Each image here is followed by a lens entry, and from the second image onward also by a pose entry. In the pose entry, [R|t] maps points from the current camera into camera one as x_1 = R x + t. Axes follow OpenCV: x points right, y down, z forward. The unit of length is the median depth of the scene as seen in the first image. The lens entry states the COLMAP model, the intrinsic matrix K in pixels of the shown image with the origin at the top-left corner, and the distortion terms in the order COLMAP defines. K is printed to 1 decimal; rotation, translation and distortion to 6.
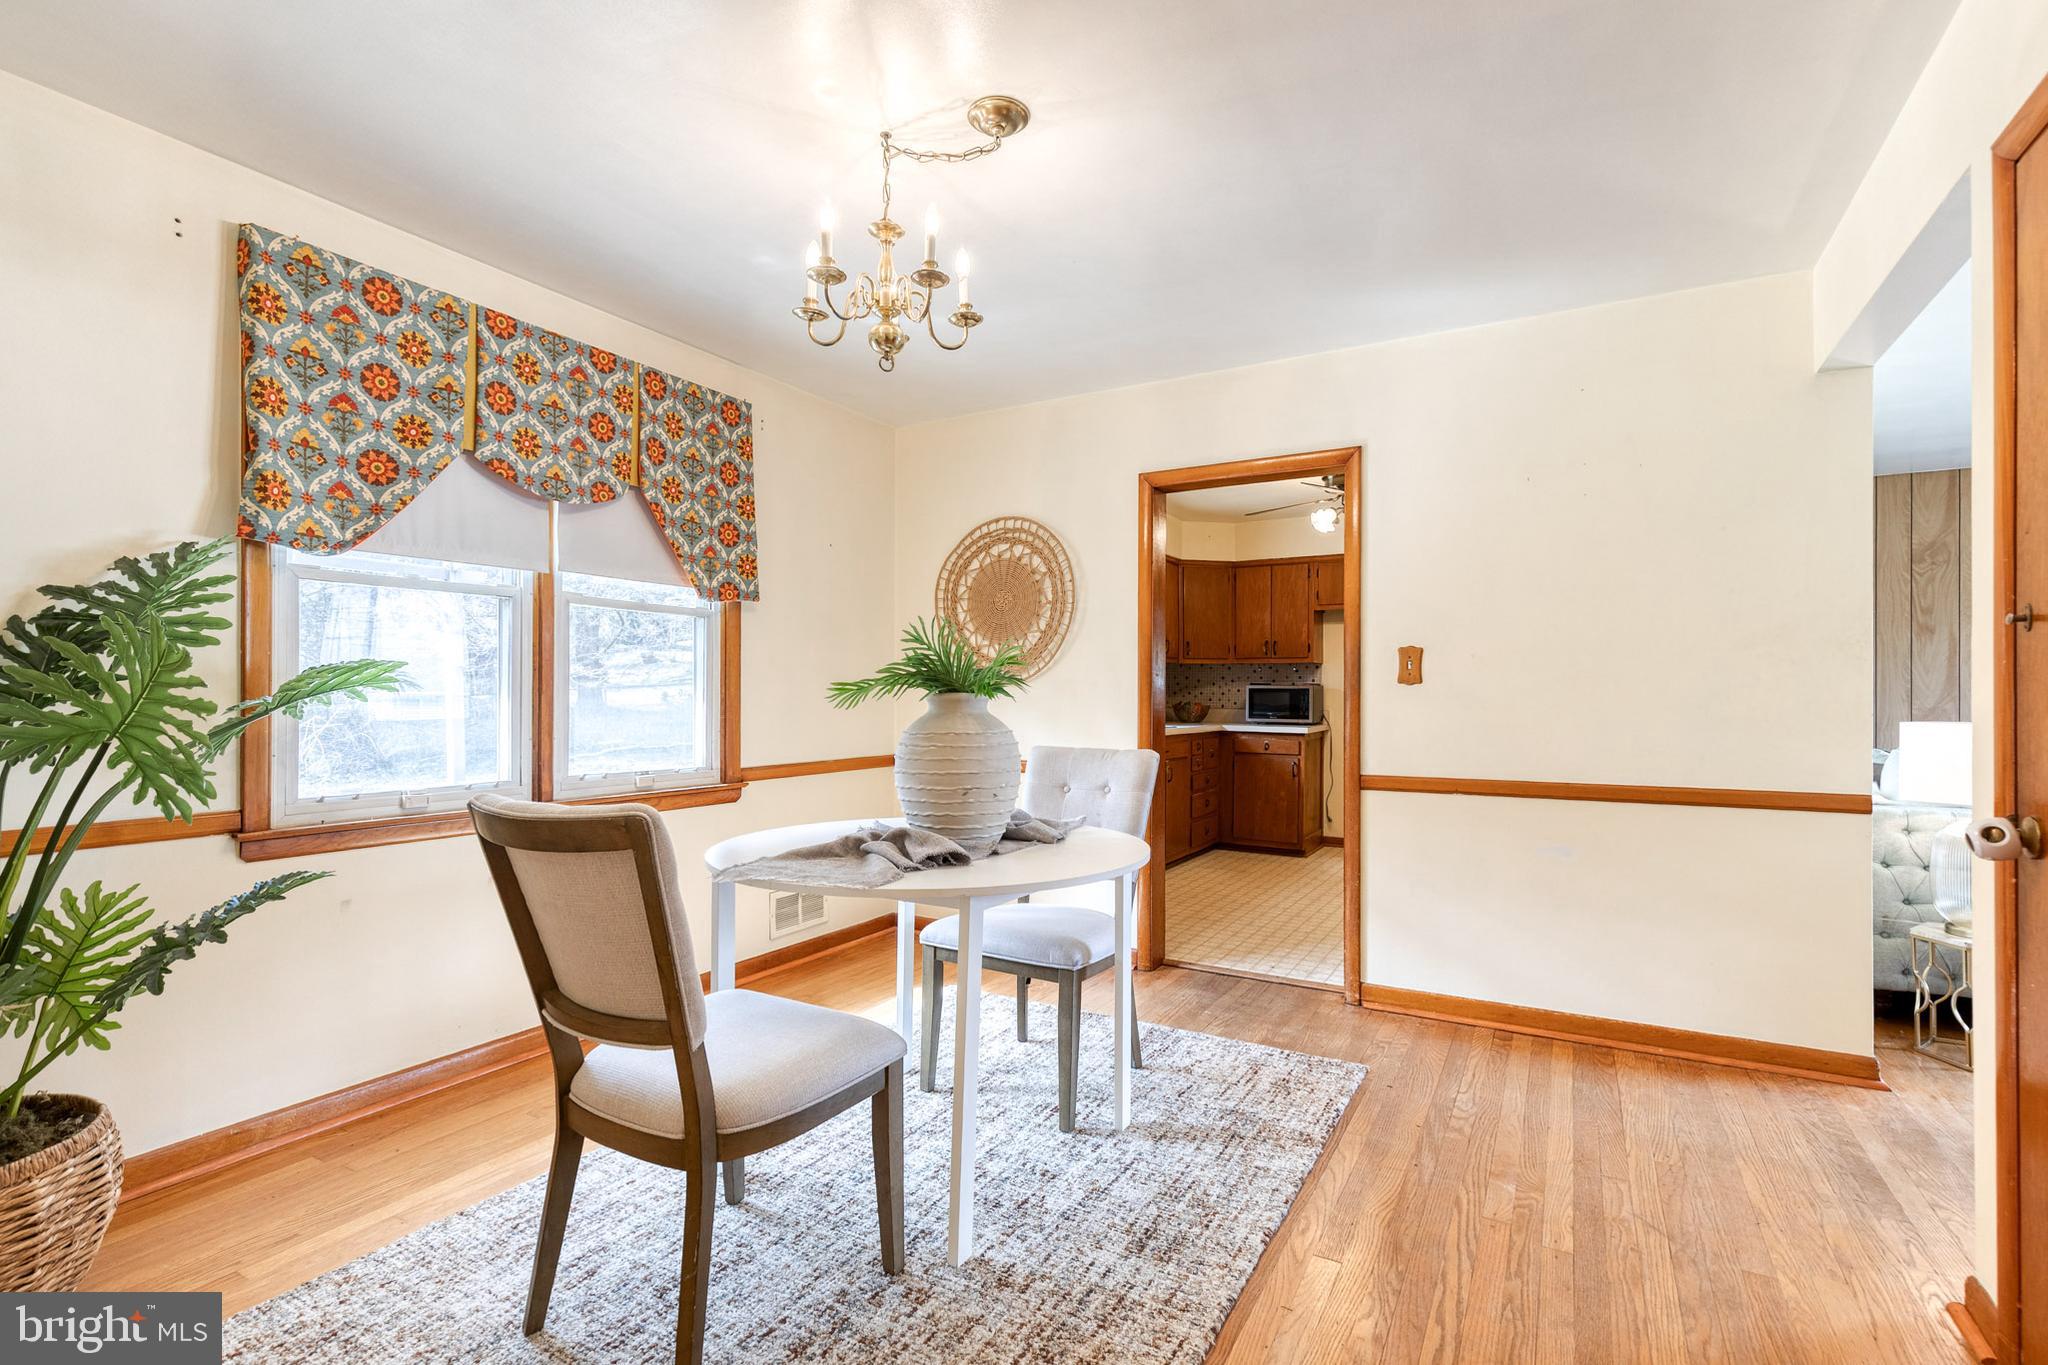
lens RADIAL K [[934.8, 0, 1062.2], [0, 934.8, 691.2], [0, 0, 1]] dist [0.004955, -0.001231]
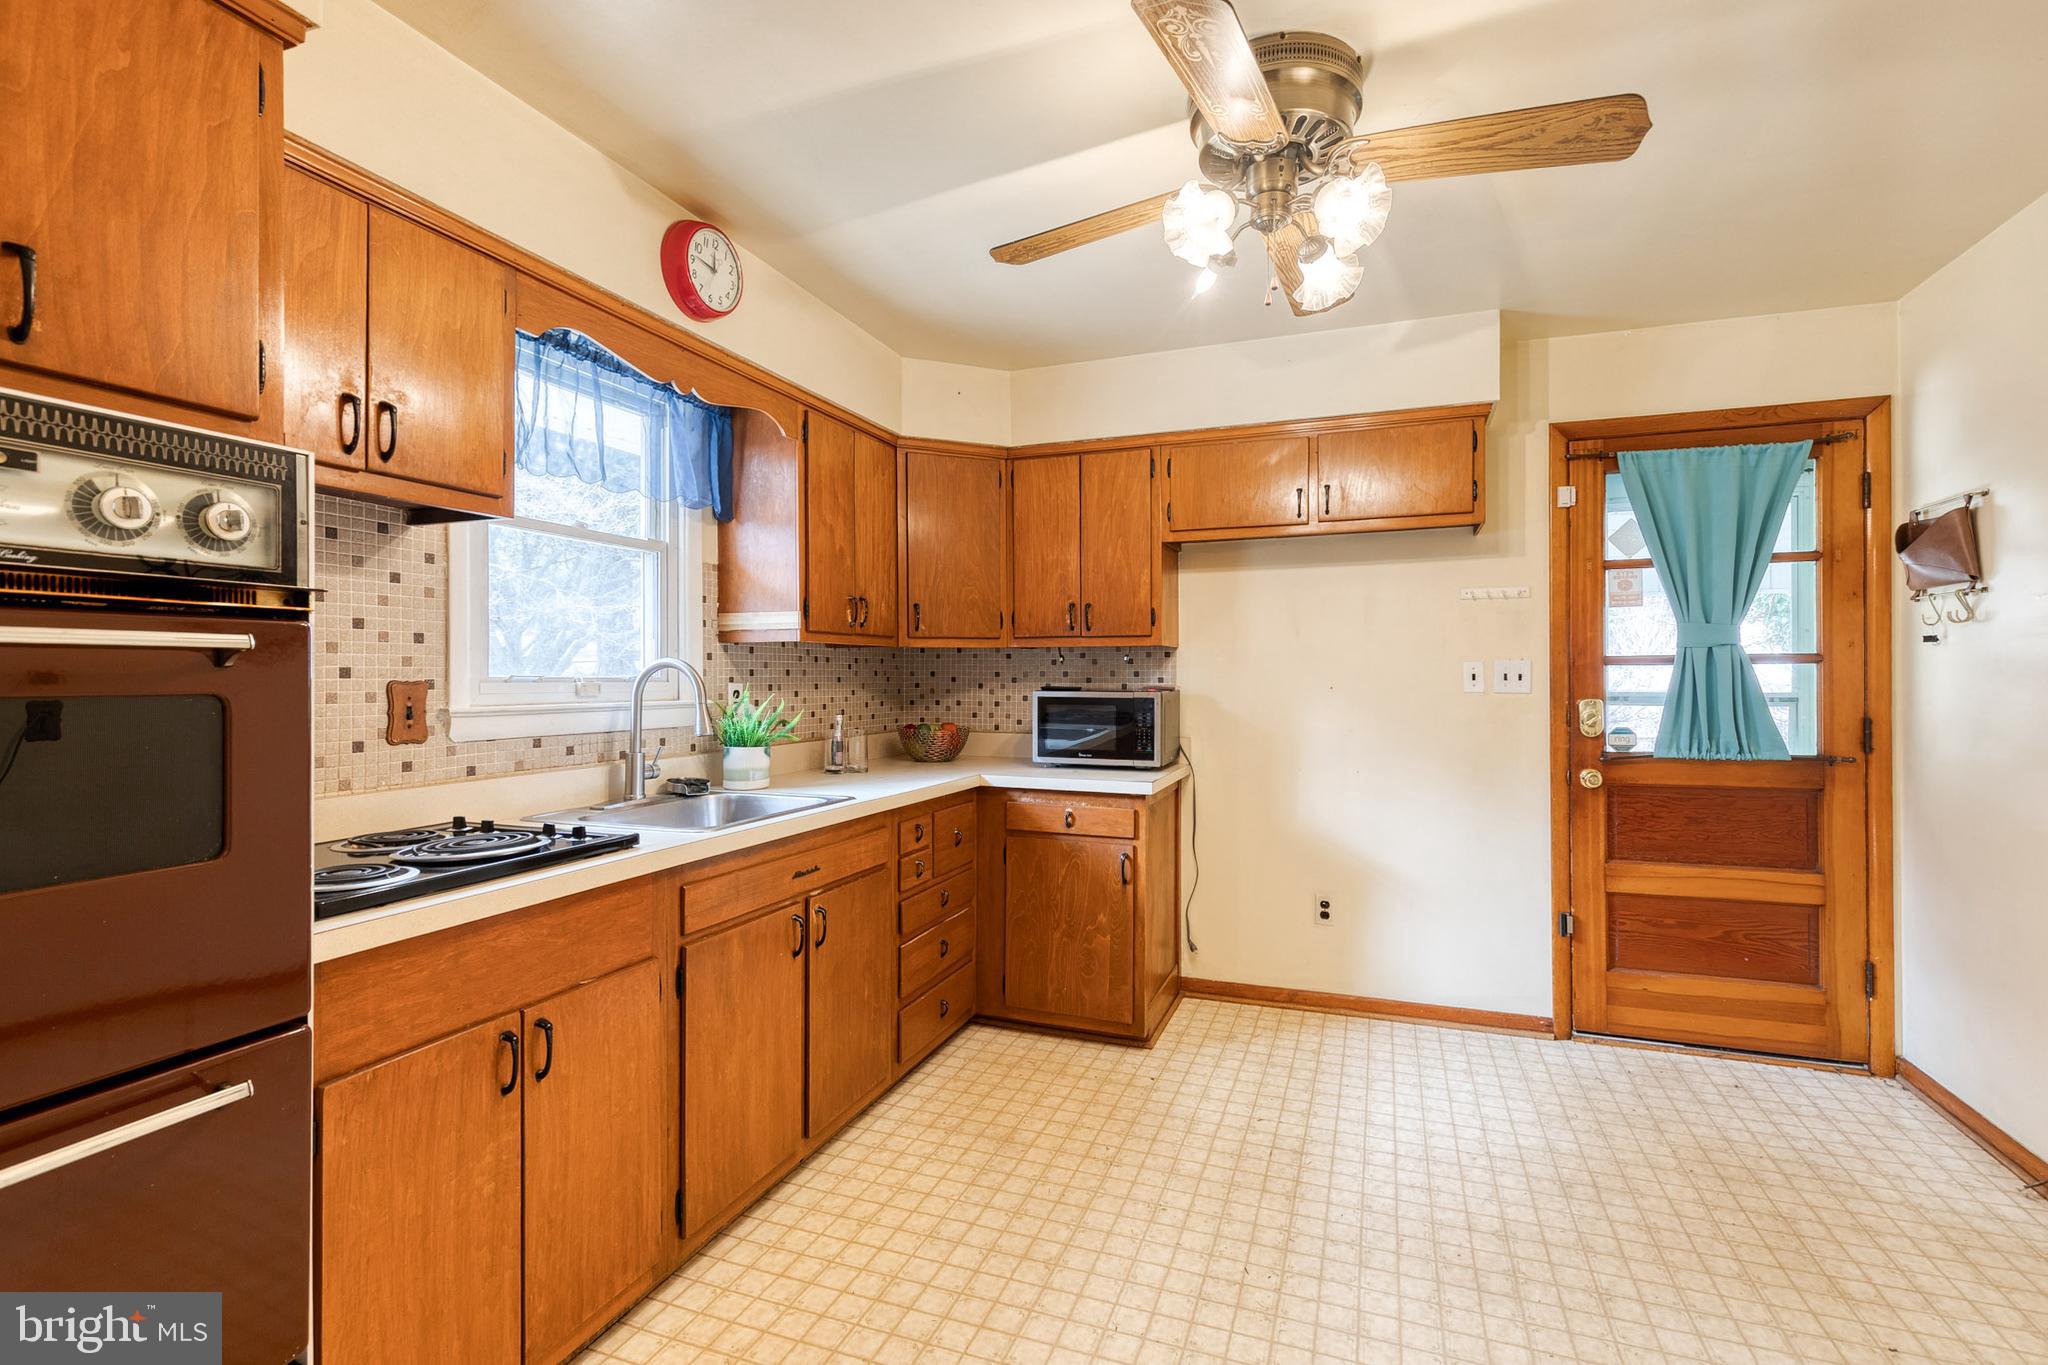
lens RADIAL K [[934.8, 0, 1062.9], [0, 934.8, 668.4], [0, 0, 1]] dist [0.004955, -0.001231]
pose [[0.986612, -0.007414, 0.162915, 0.131697], [0.007669, 0.999970, -0.000937, -0.017960], [-0.162903, 0.002174, 0.986640, 0.503005]]
